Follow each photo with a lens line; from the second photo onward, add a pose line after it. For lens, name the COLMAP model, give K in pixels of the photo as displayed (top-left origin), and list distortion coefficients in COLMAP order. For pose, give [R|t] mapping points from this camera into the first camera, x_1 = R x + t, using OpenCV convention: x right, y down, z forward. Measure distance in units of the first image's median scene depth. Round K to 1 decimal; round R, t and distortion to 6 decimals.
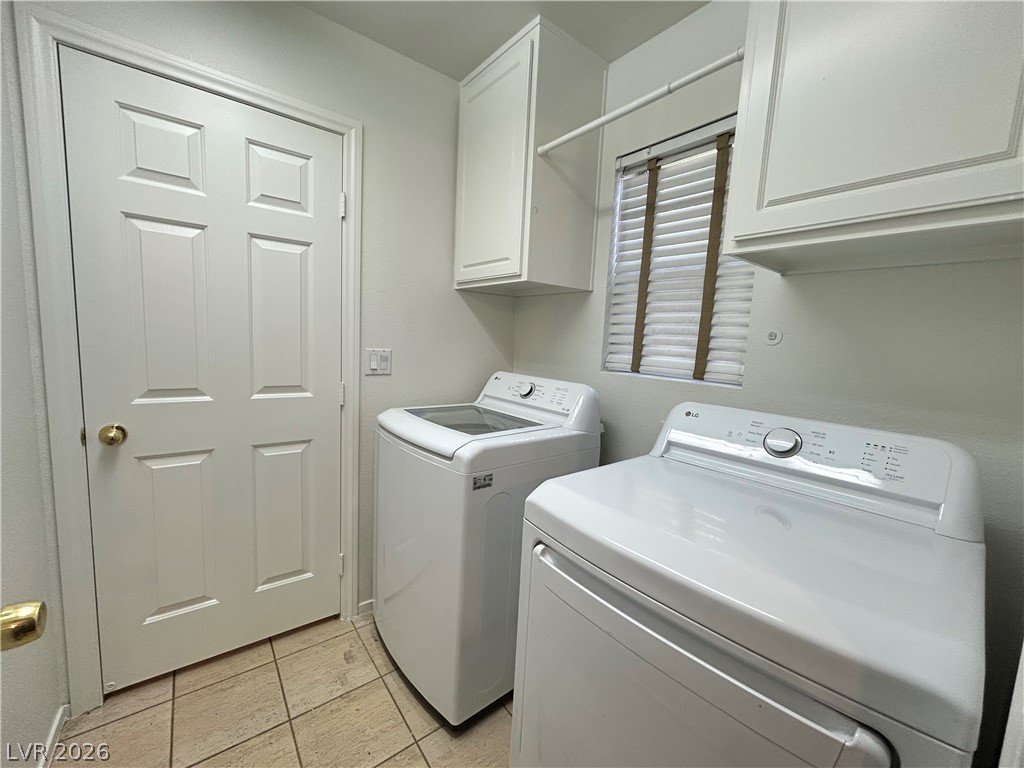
lens RADIAL K [[413.8, 0, 514.6], [0, 413.8, 383.4], [0, 0, 1]] dist [0.001094, -0.000492]
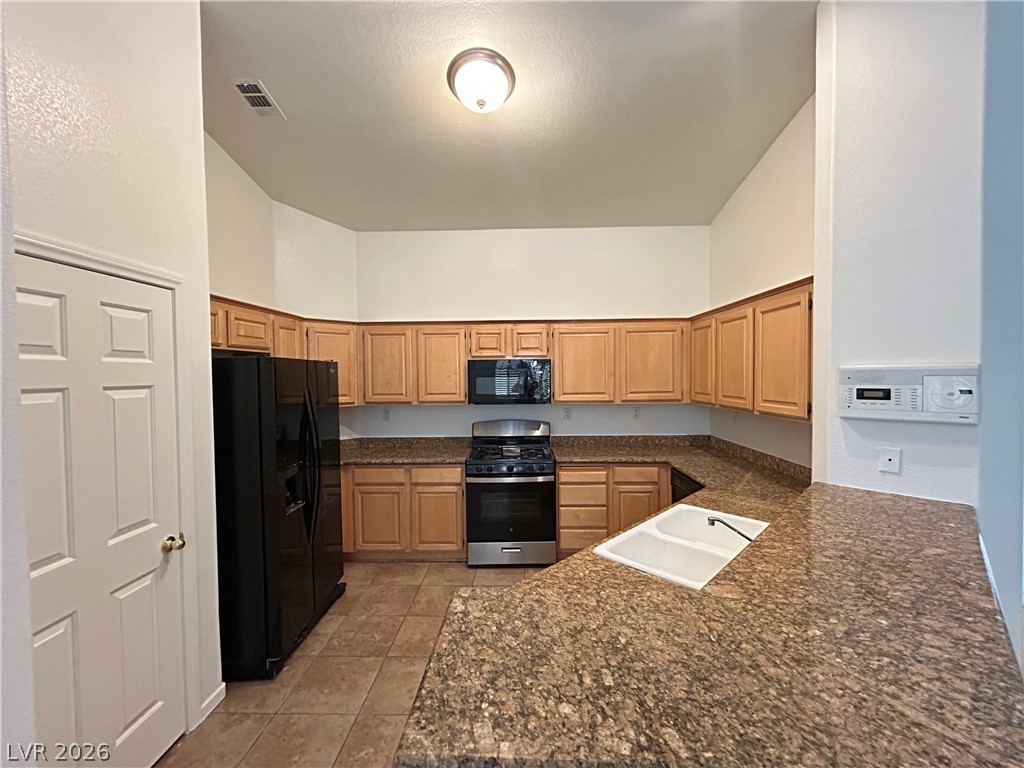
lens RADIAL K [[414.2, 0, 512.0], [0, 414.2, 383.2], [0, 0, 1]] dist [0.003430, 0.000031]
pose [[0.677377, -0.068056, 0.732481, -0.972588], [0.123487, 0.992102, -0.022020, -0.236865], [-0.725197, 0.105368, 0.680431, -0.670067]]
